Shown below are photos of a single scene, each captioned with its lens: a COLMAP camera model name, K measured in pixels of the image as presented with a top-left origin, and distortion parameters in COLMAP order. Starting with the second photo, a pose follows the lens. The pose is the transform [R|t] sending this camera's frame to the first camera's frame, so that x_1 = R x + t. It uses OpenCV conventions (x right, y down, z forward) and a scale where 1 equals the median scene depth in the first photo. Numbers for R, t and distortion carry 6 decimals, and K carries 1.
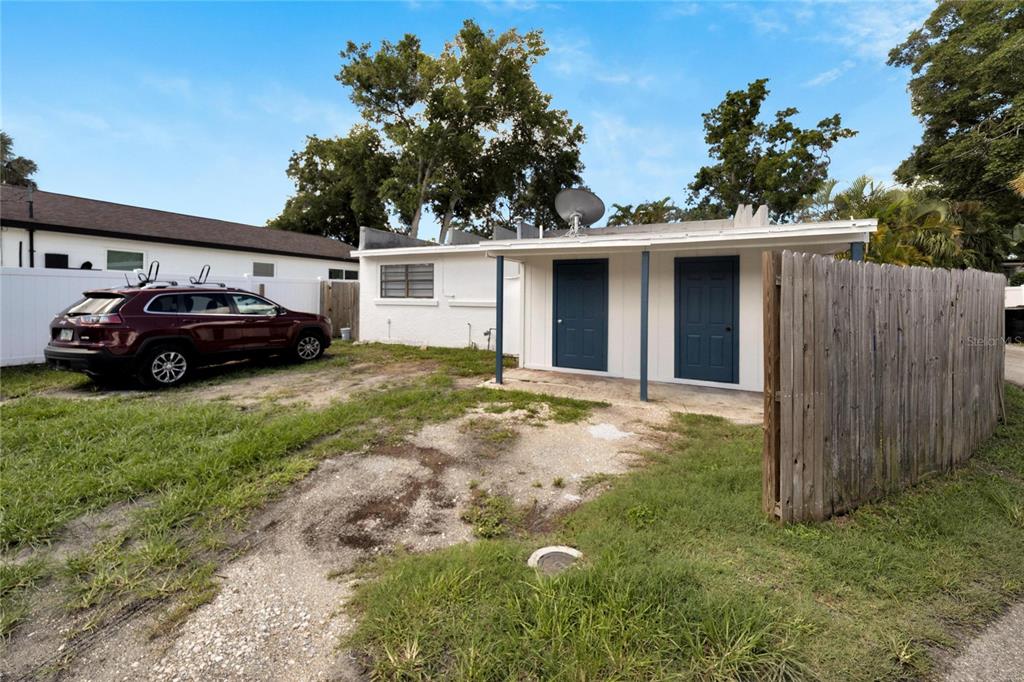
lens RADIAL K [[416.9, 0, 503.9], [0, 416.9, 299.7], [0, 0, 1]] dist [0.003715, 0.000577]
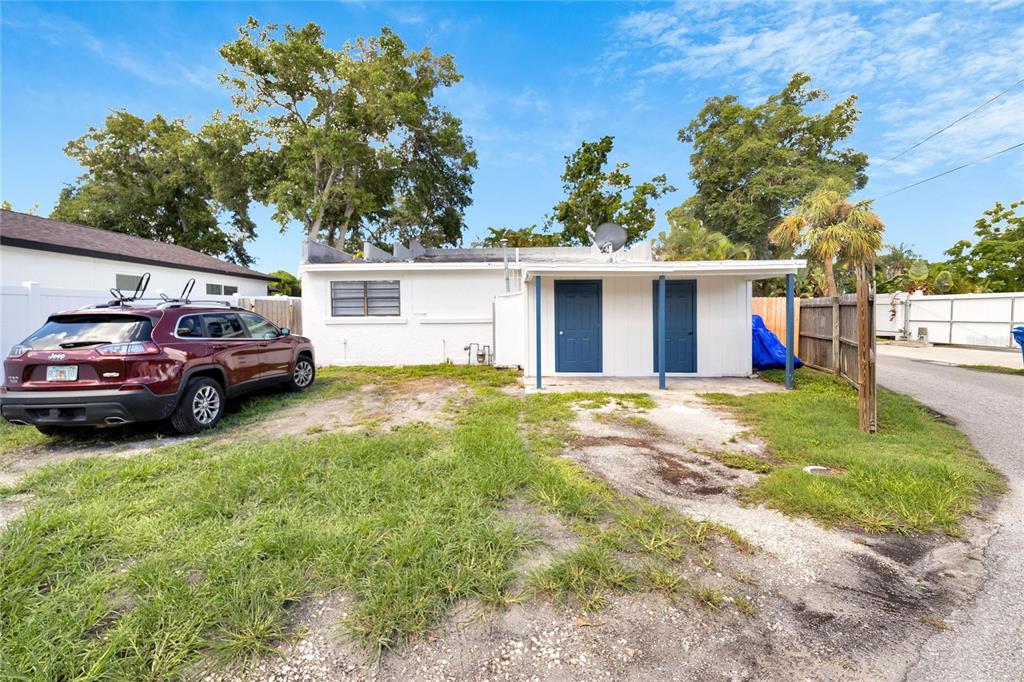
lens RADIAL K [[412.9, 0, 502.6], [0, 412.9, 326.0], [0, 0, 1]] dist [-0.000660, 0.000001]
pose [[0.905986, -0.029040, 0.422311, -0.525258], [0.019808, 0.999460, 0.026233, -0.001265], [-0.422844, -0.015401, 0.906071, 0.027454]]
